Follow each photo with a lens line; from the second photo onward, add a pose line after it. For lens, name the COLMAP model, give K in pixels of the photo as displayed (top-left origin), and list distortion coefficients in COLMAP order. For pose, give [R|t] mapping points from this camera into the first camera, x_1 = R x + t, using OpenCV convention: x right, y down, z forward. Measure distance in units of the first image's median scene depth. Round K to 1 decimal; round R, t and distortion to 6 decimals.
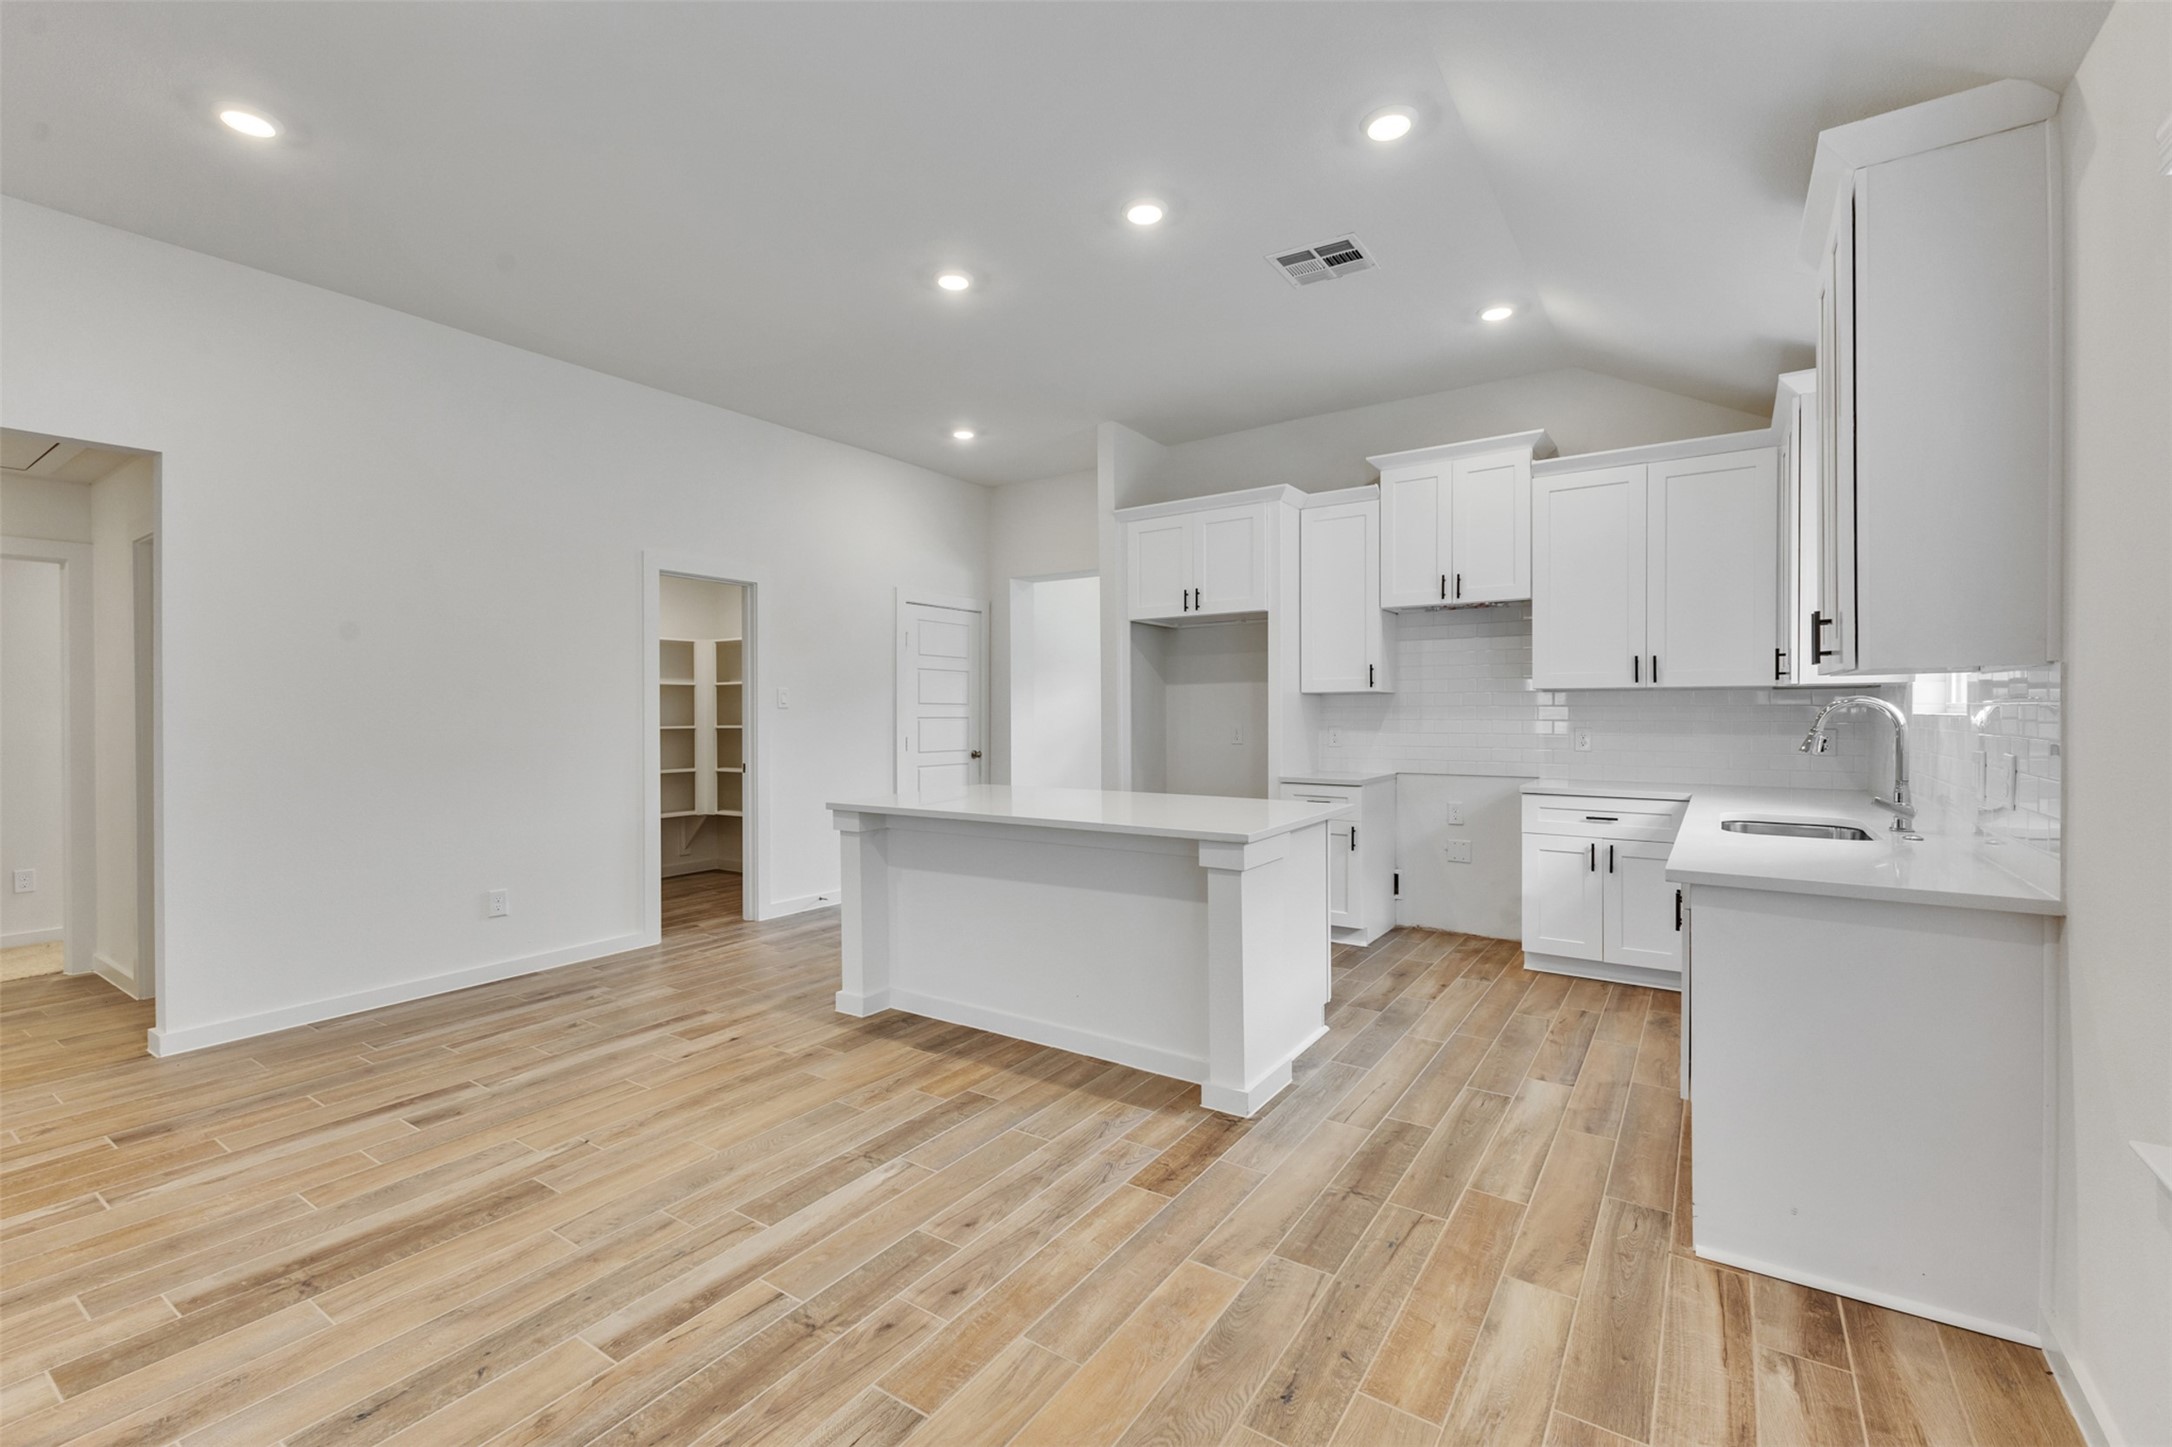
lens RADIAL K [[932.9, 0, 1085.8], [0, 932.9, 718.9], [0, 0, 1]] dist [0.016703, -0.004735]
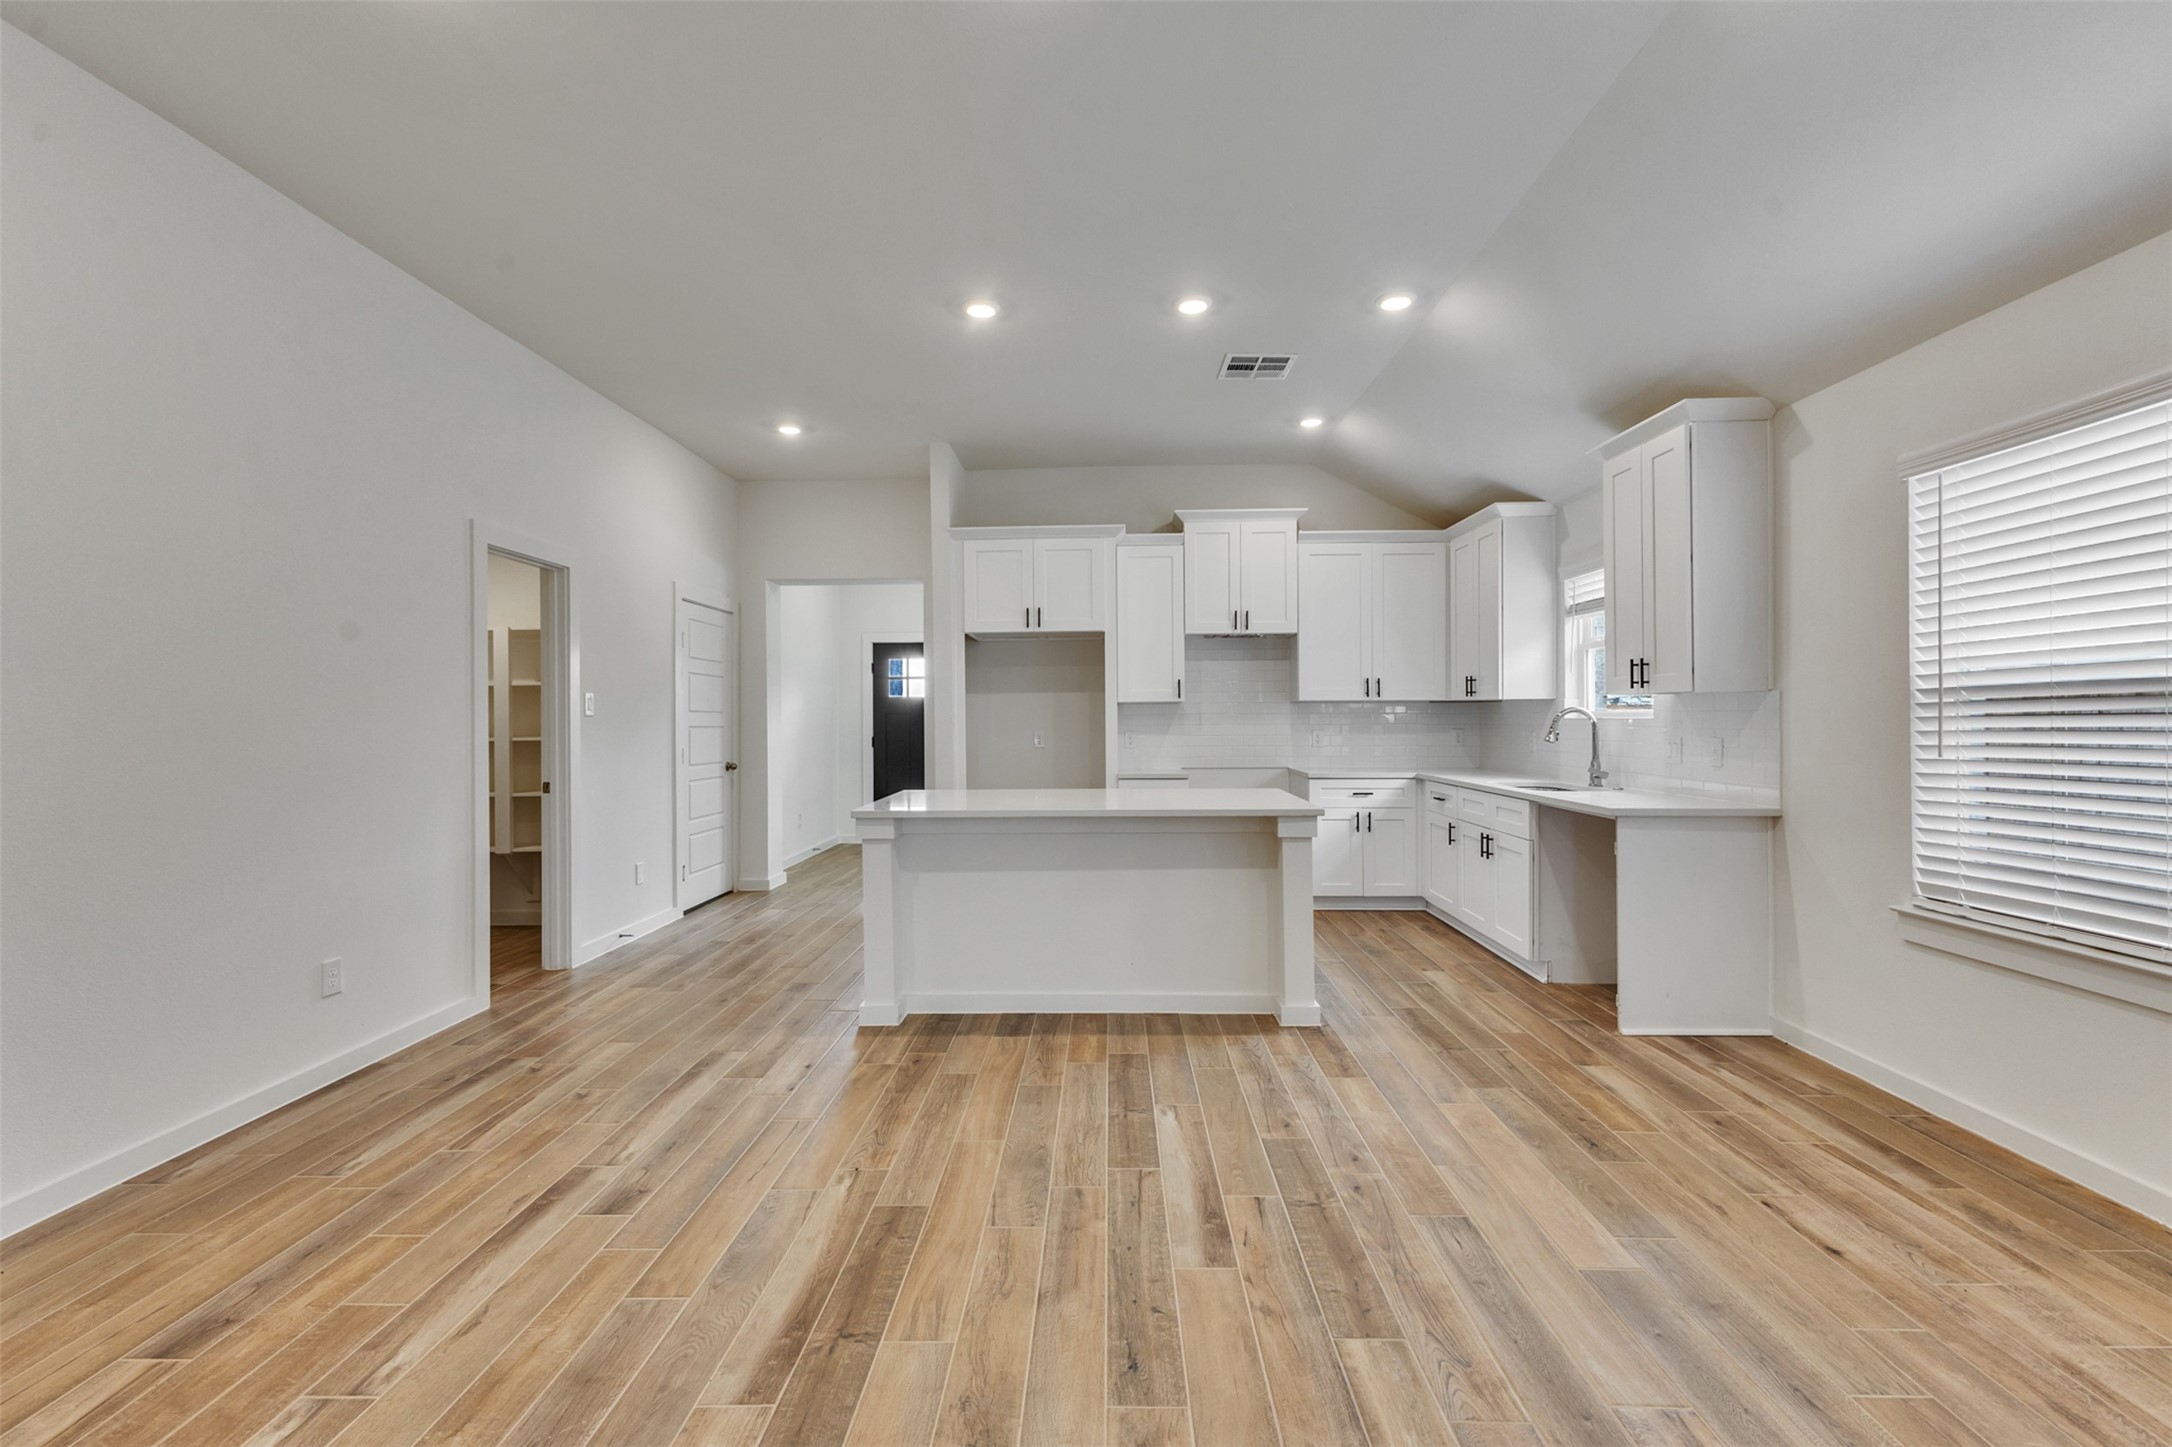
lens RADIAL K [[932.9, 0, 1085.8], [0, 932.9, 718.9], [0, 0, 1]] dist [0.016703, -0.004735]
pose [[0.840434, -0.001807, 0.541910, -0.693815], [0.008000, 0.999927, -0.009073, 0.004844], [-0.541854, 0.011961, 0.840387, 0.061379]]
